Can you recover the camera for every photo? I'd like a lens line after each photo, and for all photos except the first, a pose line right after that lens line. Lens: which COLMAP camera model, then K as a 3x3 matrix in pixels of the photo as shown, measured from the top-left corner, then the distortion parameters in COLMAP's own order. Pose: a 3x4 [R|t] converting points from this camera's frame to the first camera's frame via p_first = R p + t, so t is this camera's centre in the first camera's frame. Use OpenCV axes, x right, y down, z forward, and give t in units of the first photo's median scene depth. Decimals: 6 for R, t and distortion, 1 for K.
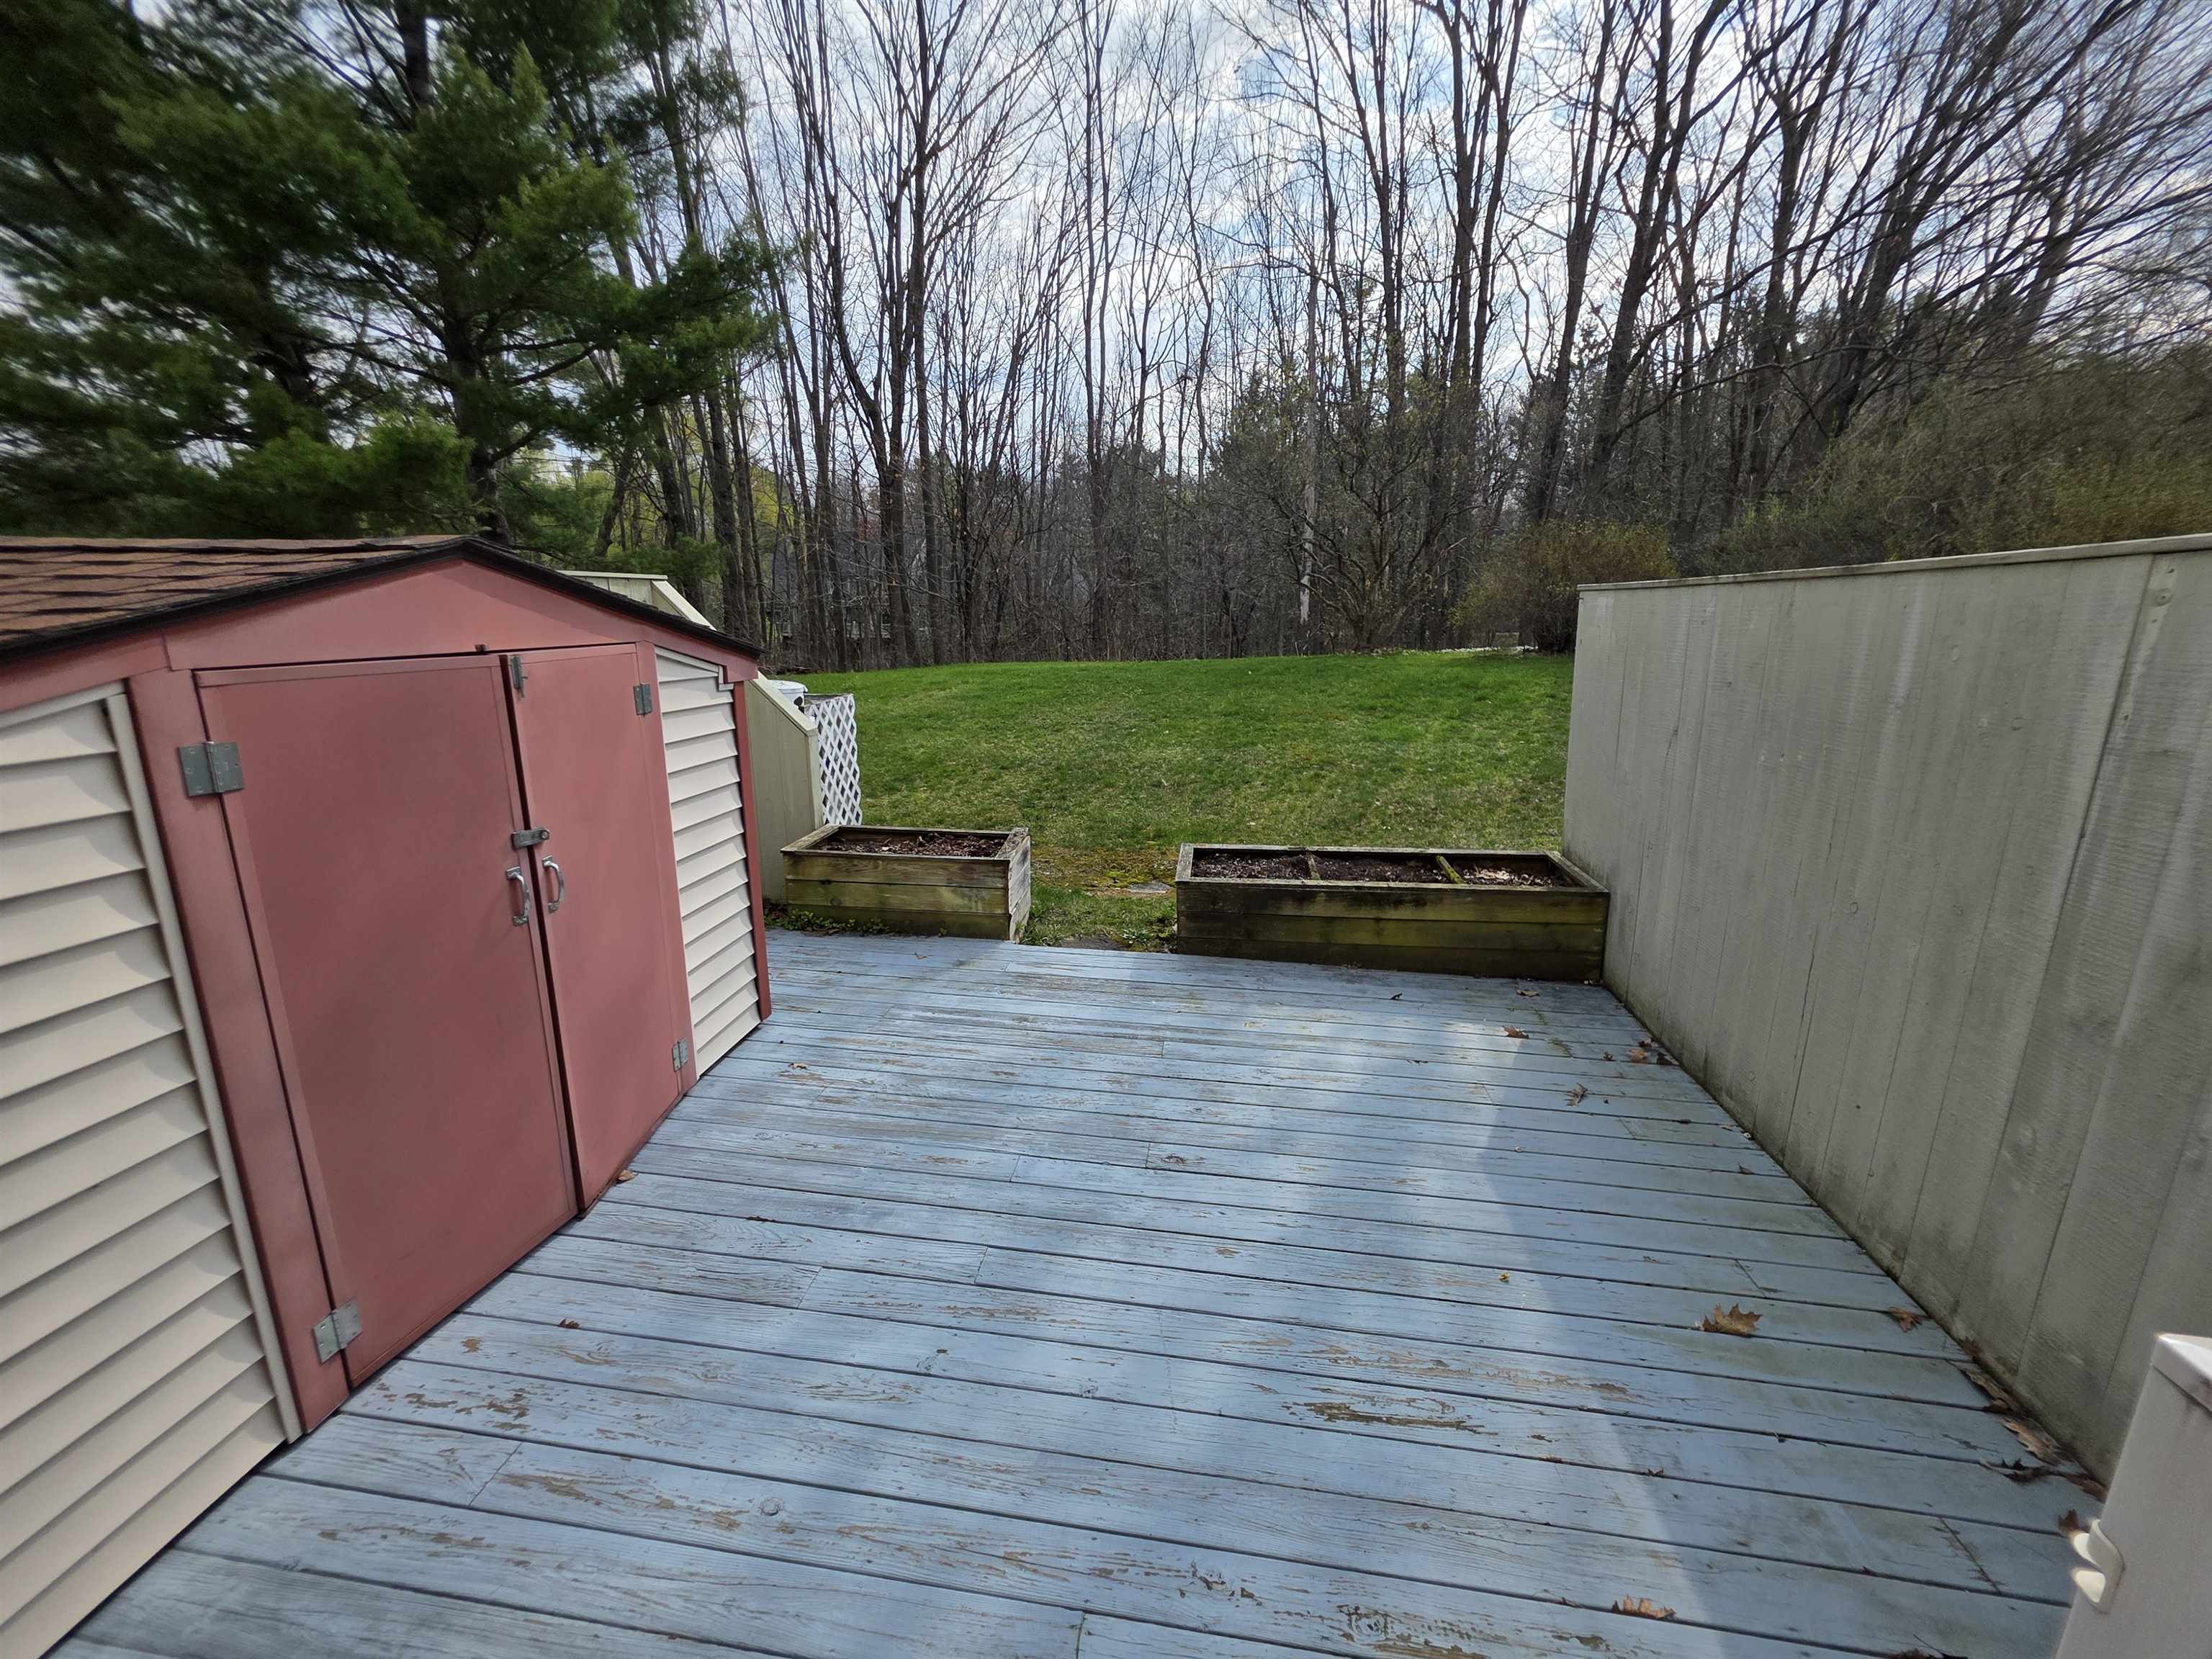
lens RADIAL K [[879.7, 0, 1106.0], [0, 879.7, 829.5], [0, 0, 1]] dist [0.001971, 0.000156]
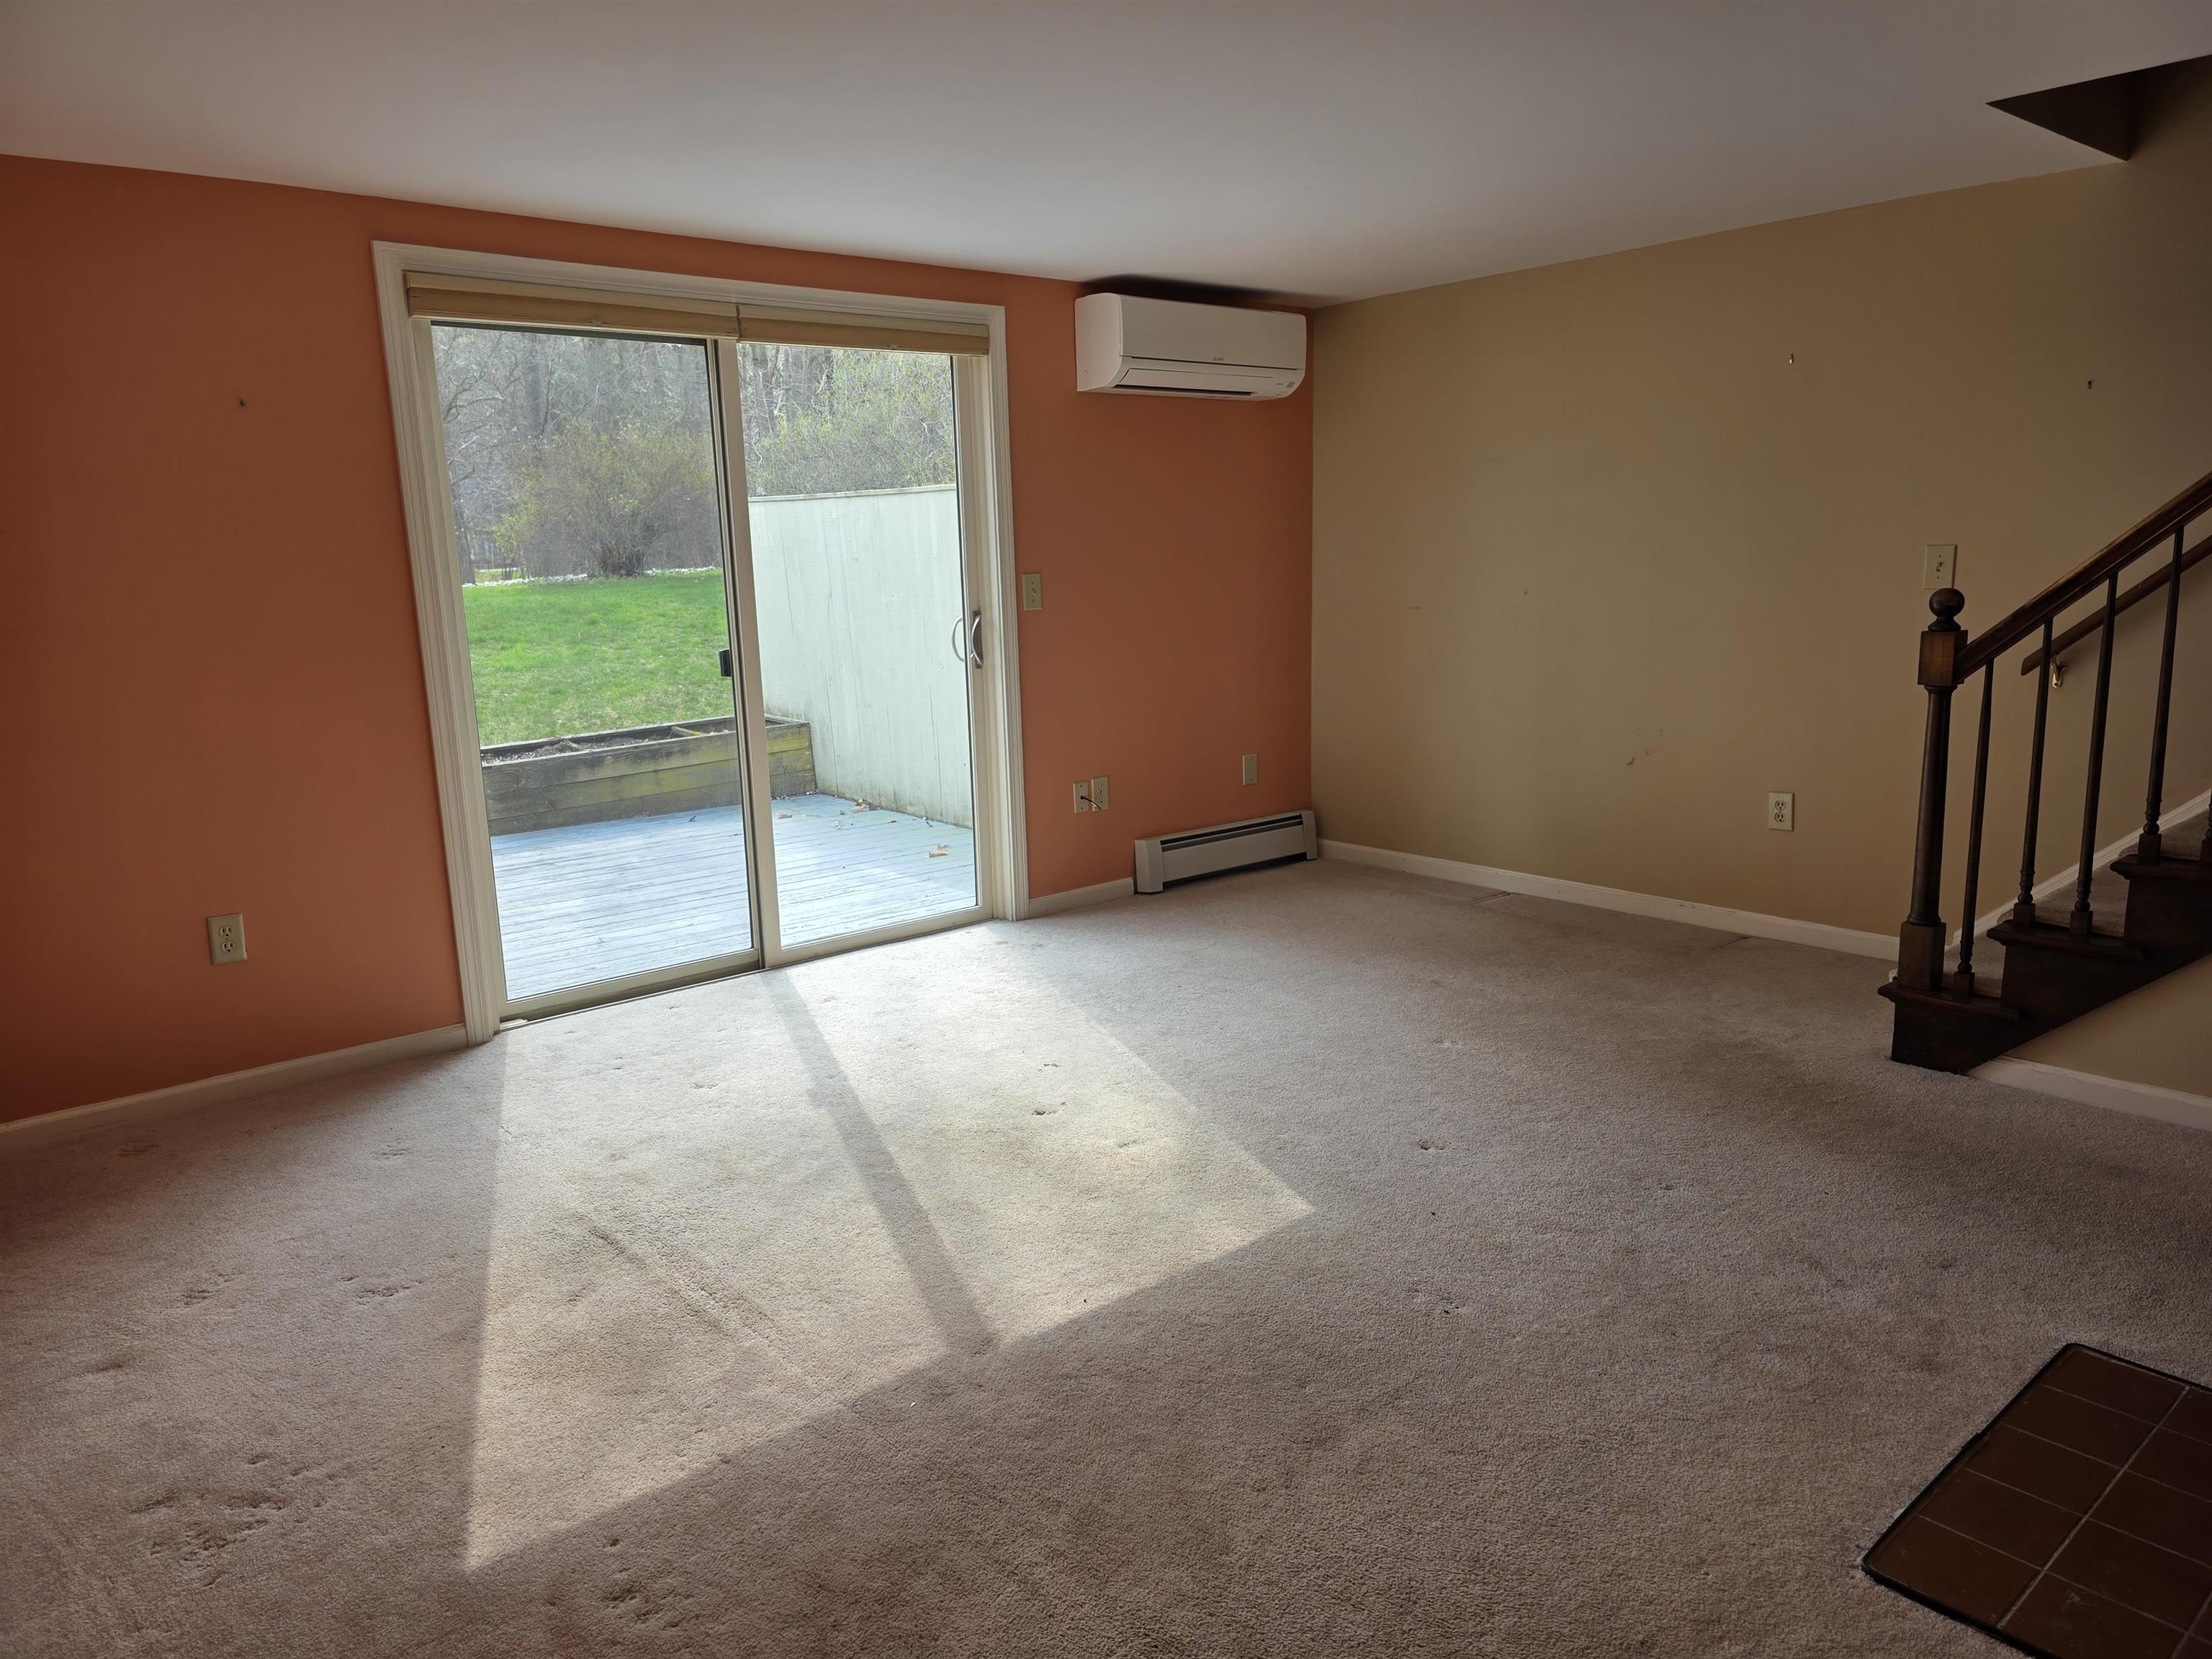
lens RADIAL K [[1463.7, 0, 1106.0], [0, 1463.7, 829.5], [0, 0, 1]] dist [0.074516, -0.115088]
pose [[0.664673, -0.172624, 0.726919, -0.765368], [0.208637, 0.977122, 0.041269, 0.224674], [-0.717412, 0.124232, 0.685482, -0.826585]]
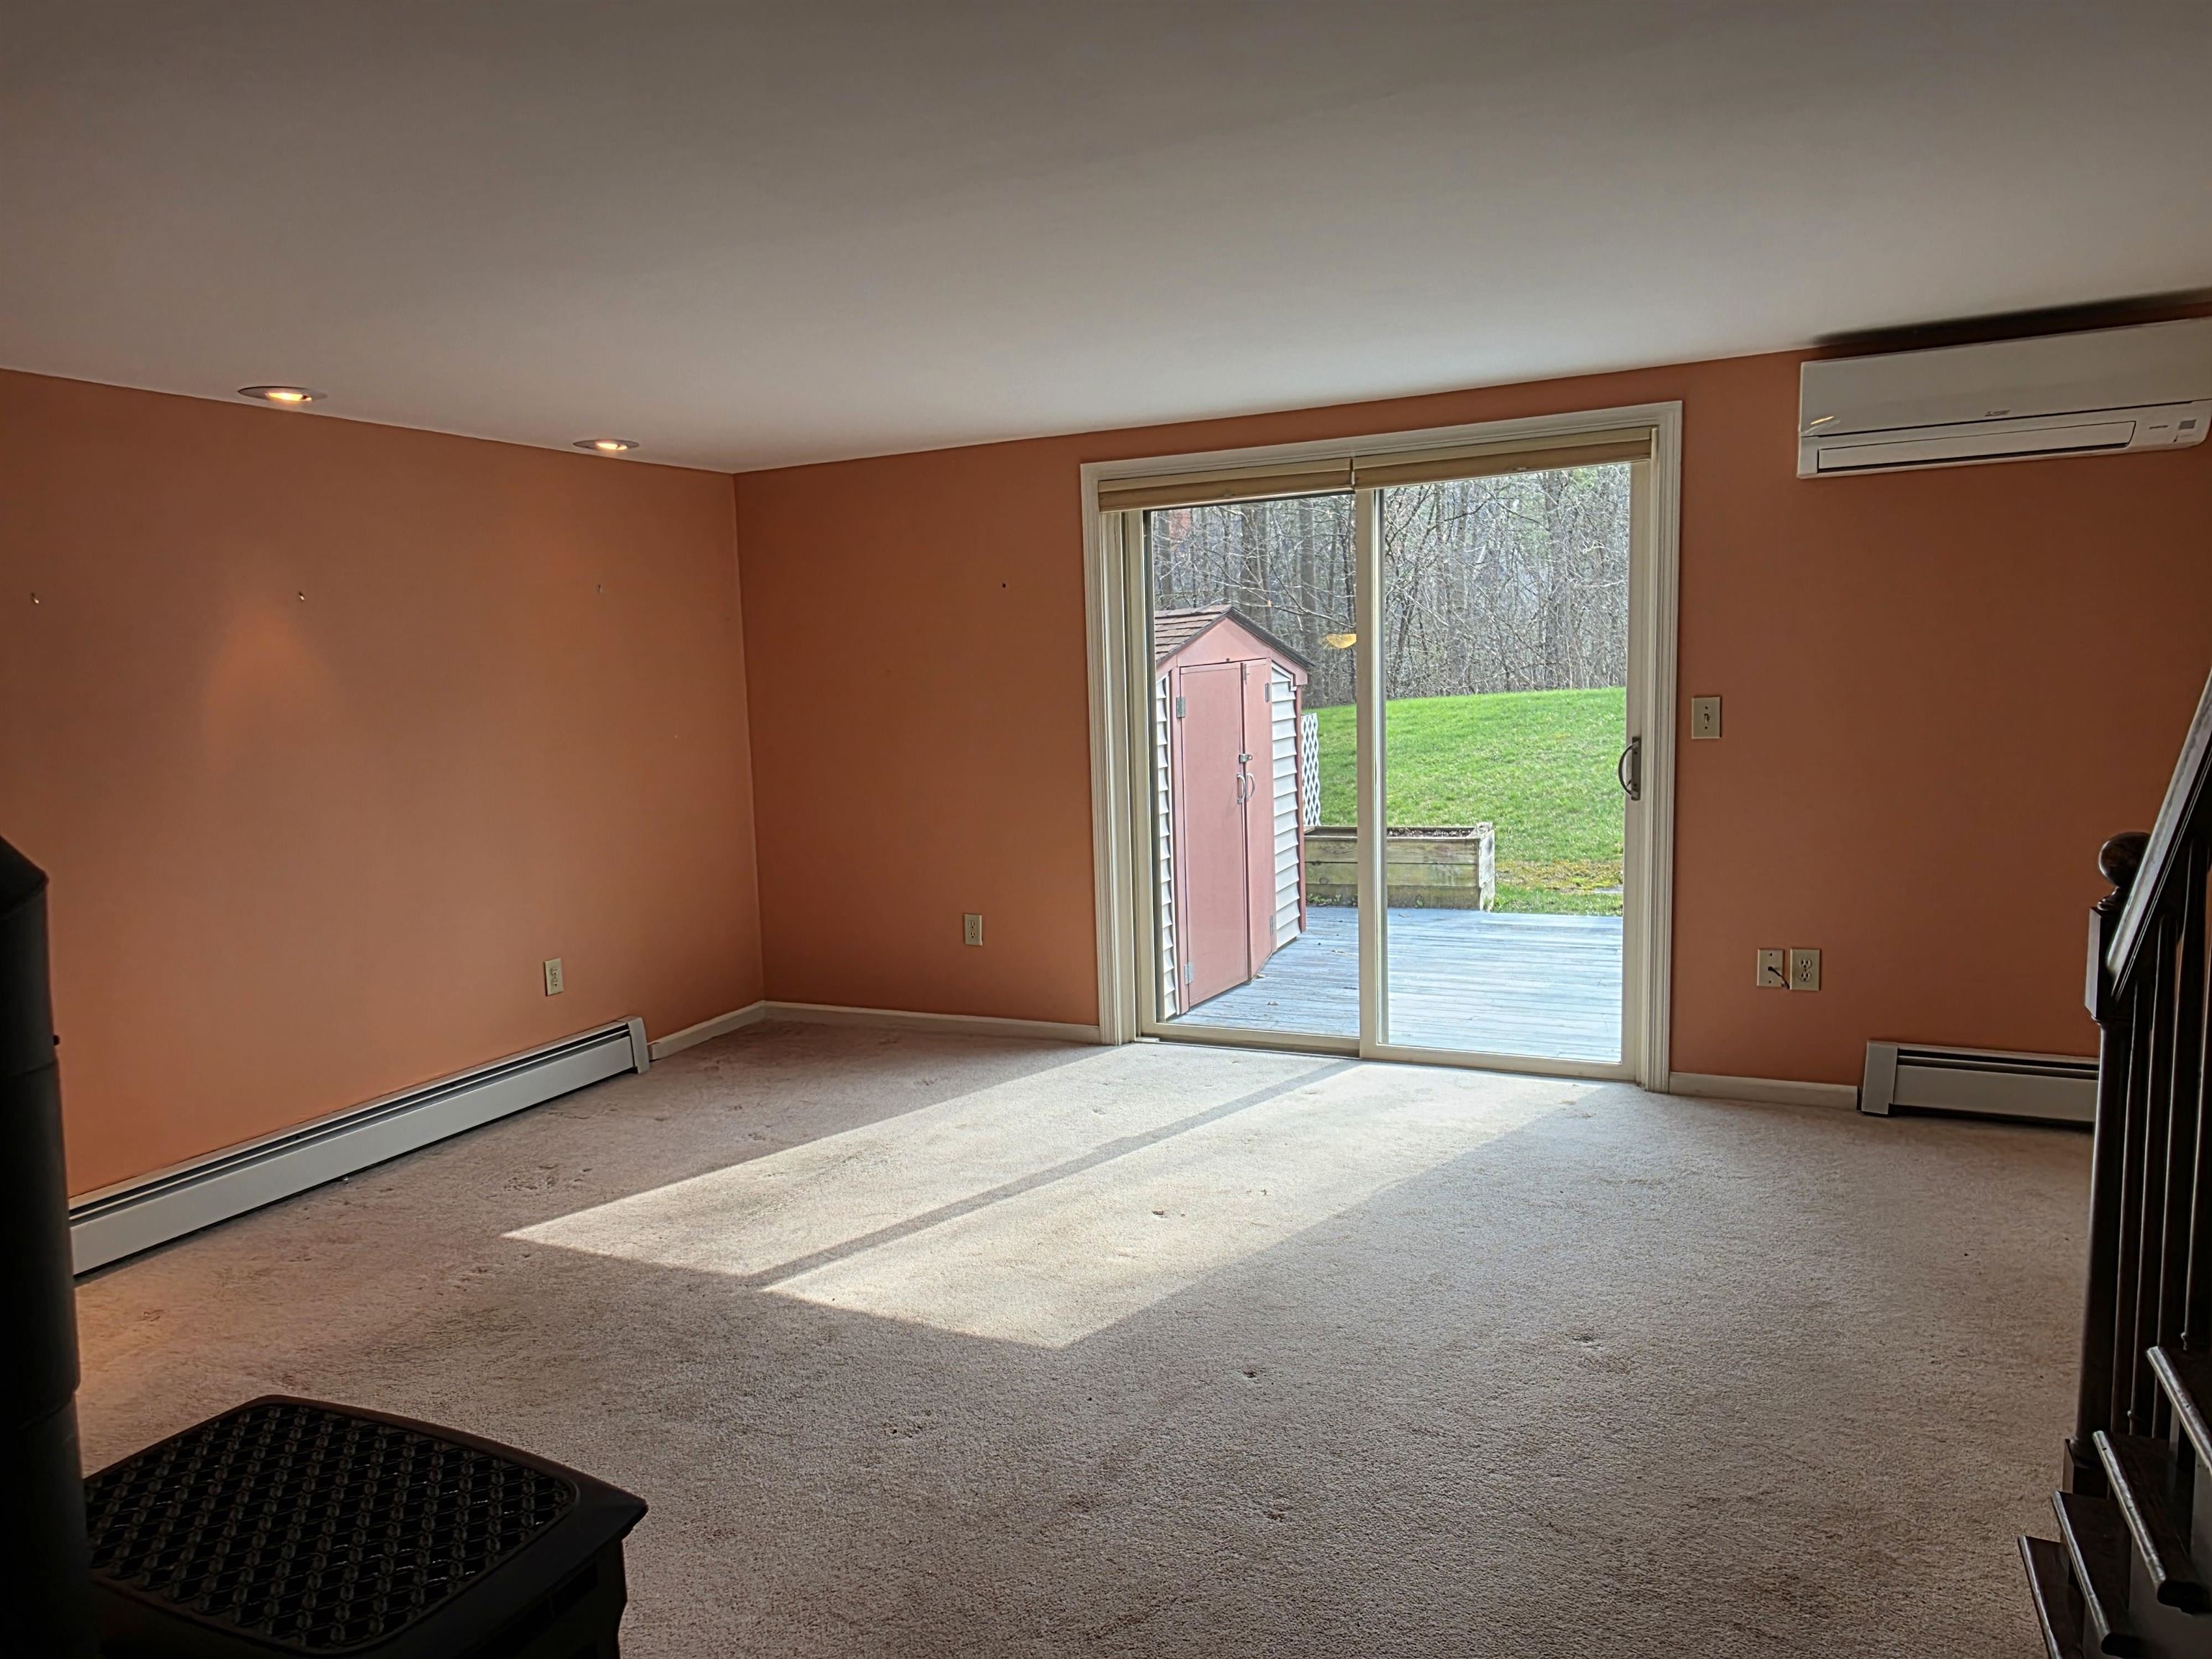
lens RADIAL K [[1519.2, 0, 1054.3], [0, 1519.2, 841.9], [0, 0, 1]] dist [-0.001440, -0.001133]
pose [[0.946701, -0.014046, -0.321807, 0.002872], [-0.021516, 0.994060, -0.106683, 0.280589], [0.321394, 0.107921, 0.940776, -1.121972]]
